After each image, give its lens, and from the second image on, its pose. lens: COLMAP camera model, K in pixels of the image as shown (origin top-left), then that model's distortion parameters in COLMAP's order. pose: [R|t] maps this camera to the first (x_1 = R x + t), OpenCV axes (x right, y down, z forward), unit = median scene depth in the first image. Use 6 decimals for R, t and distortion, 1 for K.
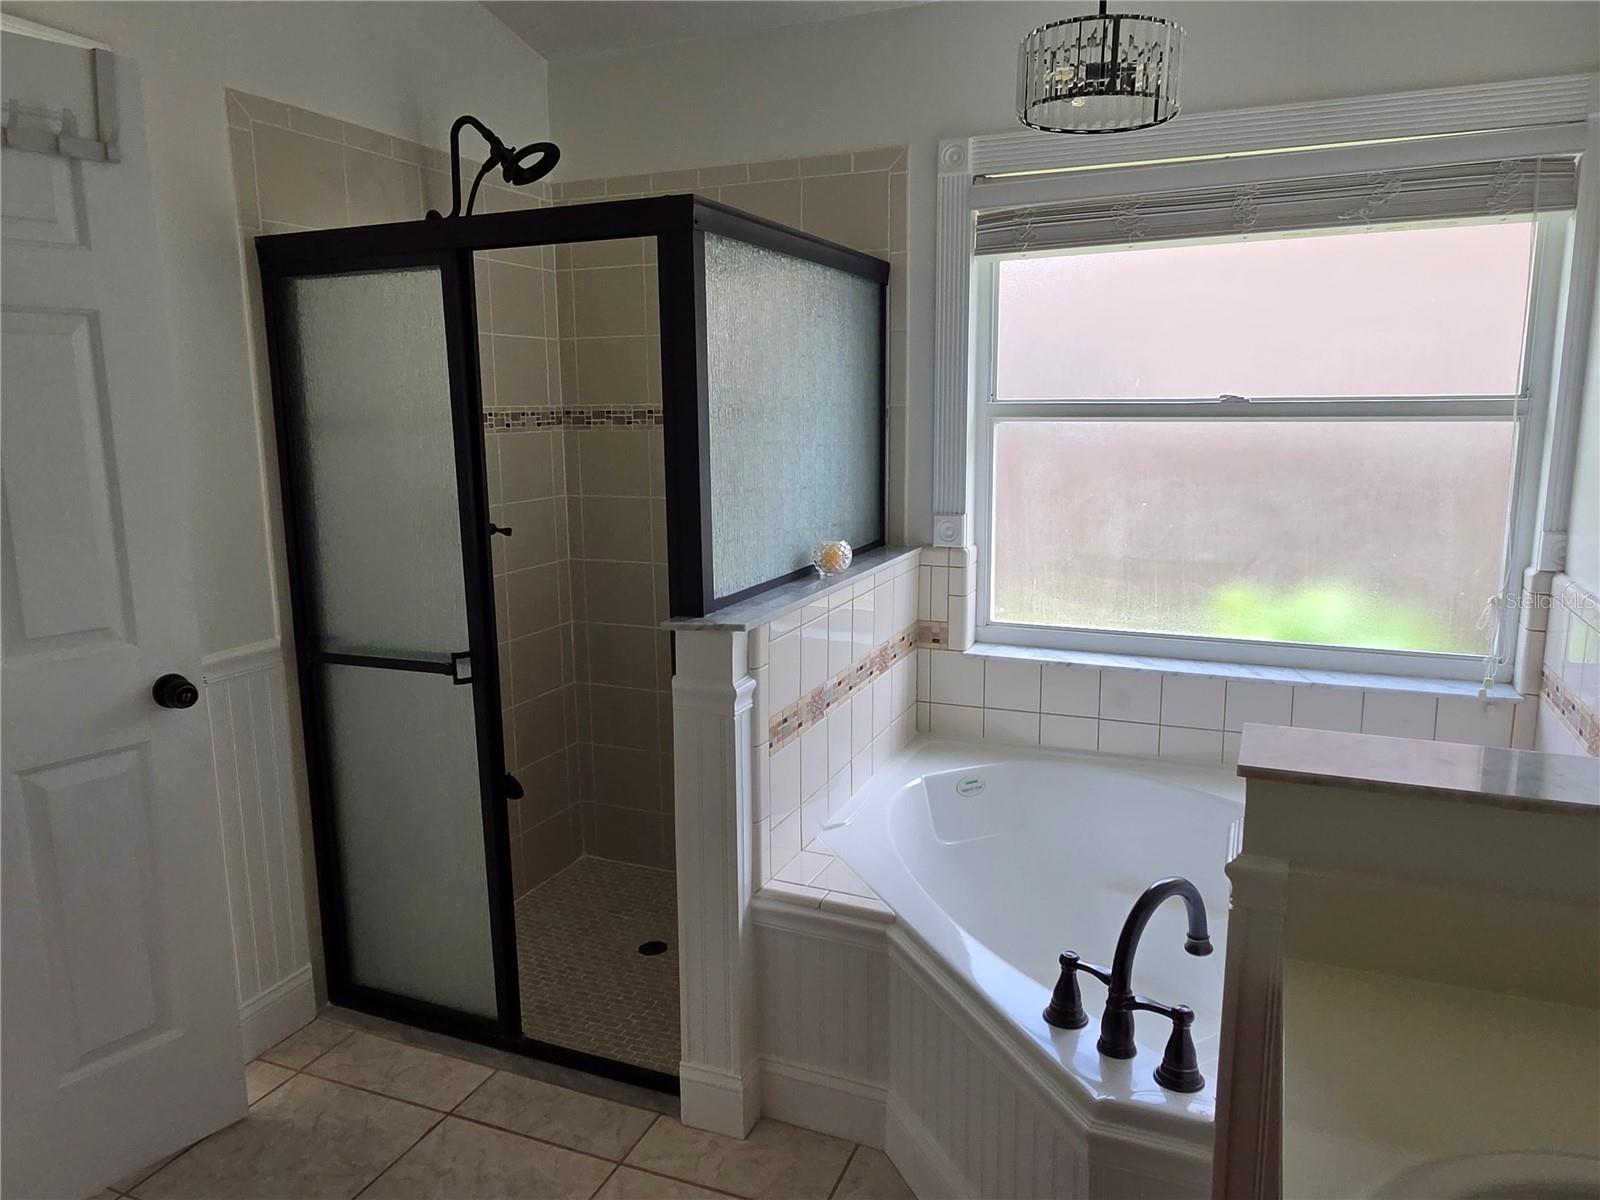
lens RADIAL K [[1099.2, 0, 806.1], [0, 1099.2, 596.1], [0, 0, 1]] dist [0.001194, 0.002883]
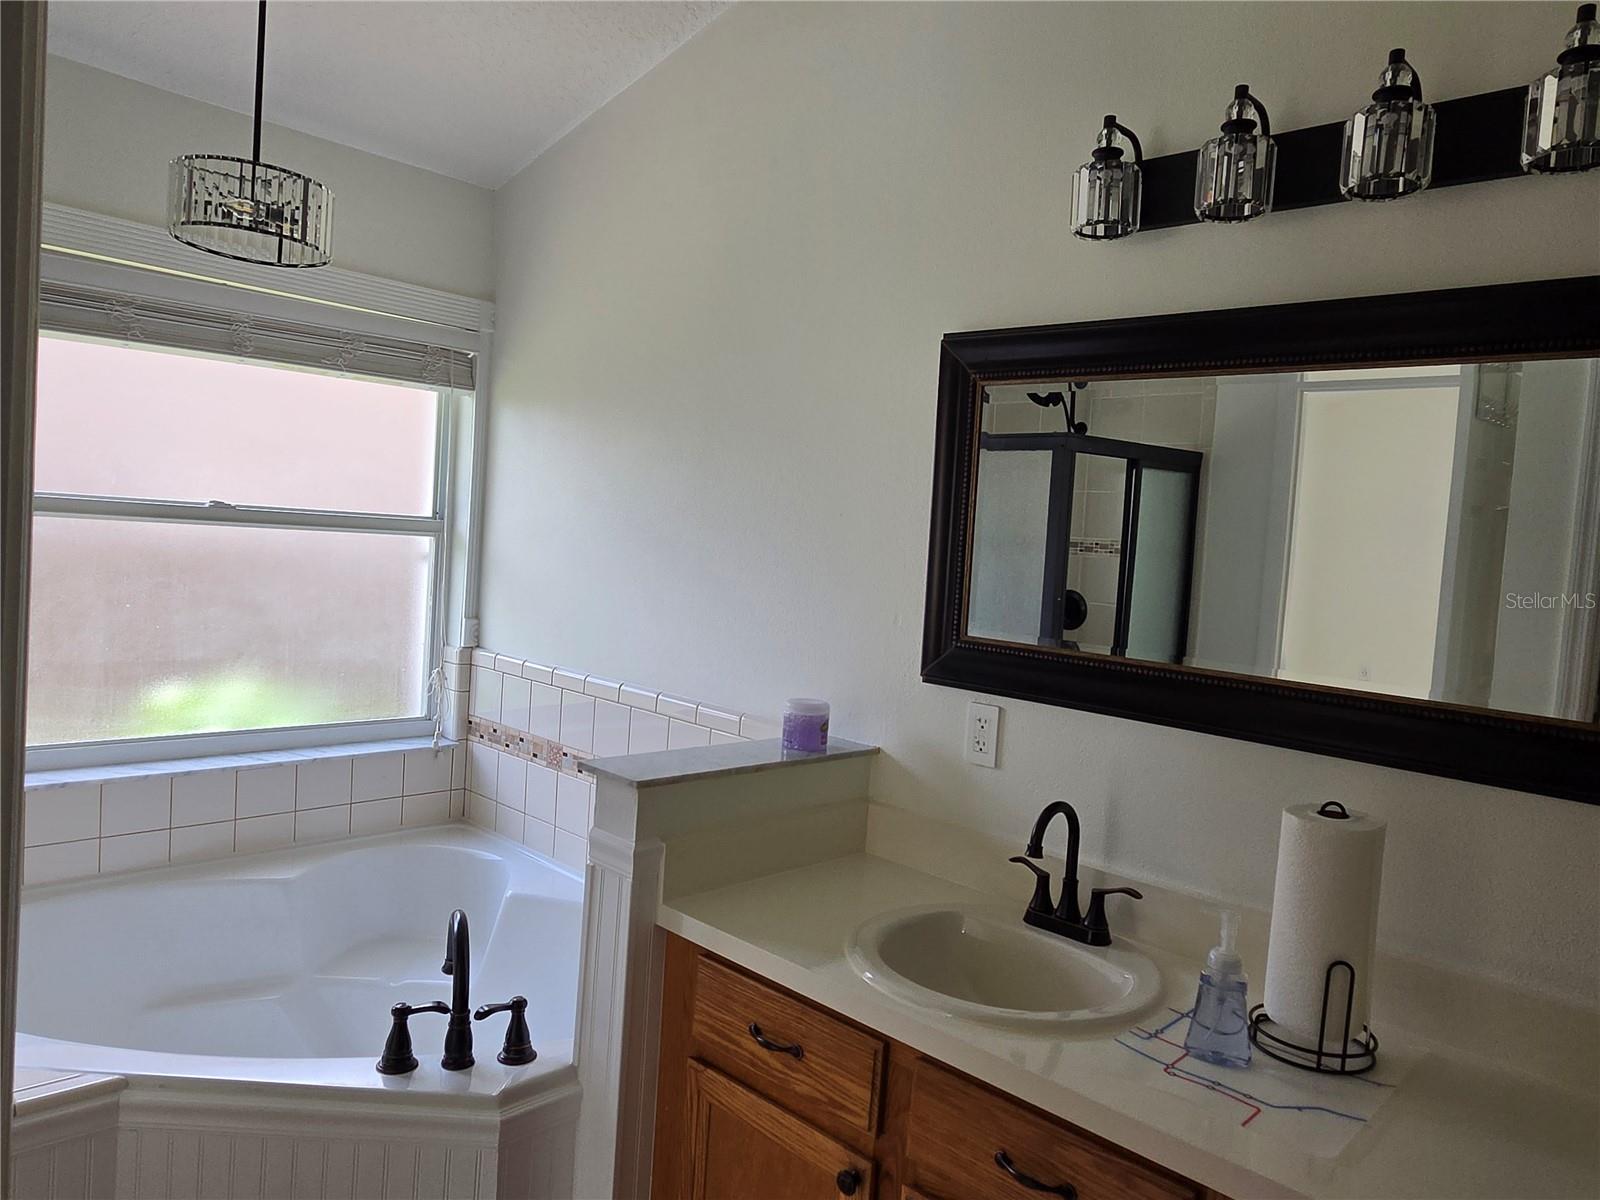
lens RADIAL K [[1099.2, 0, 806.1], [0, 1099.2, 596.1], [0, 0, 1]] dist [0.001194, 0.002883]
pose [[0.354775, -0.017425, 0.934789, -0.449184], [0.091656, 0.995659, -0.016226, -0.024632], [-0.930448, 0.091436, 0.354832, 0.117581]]
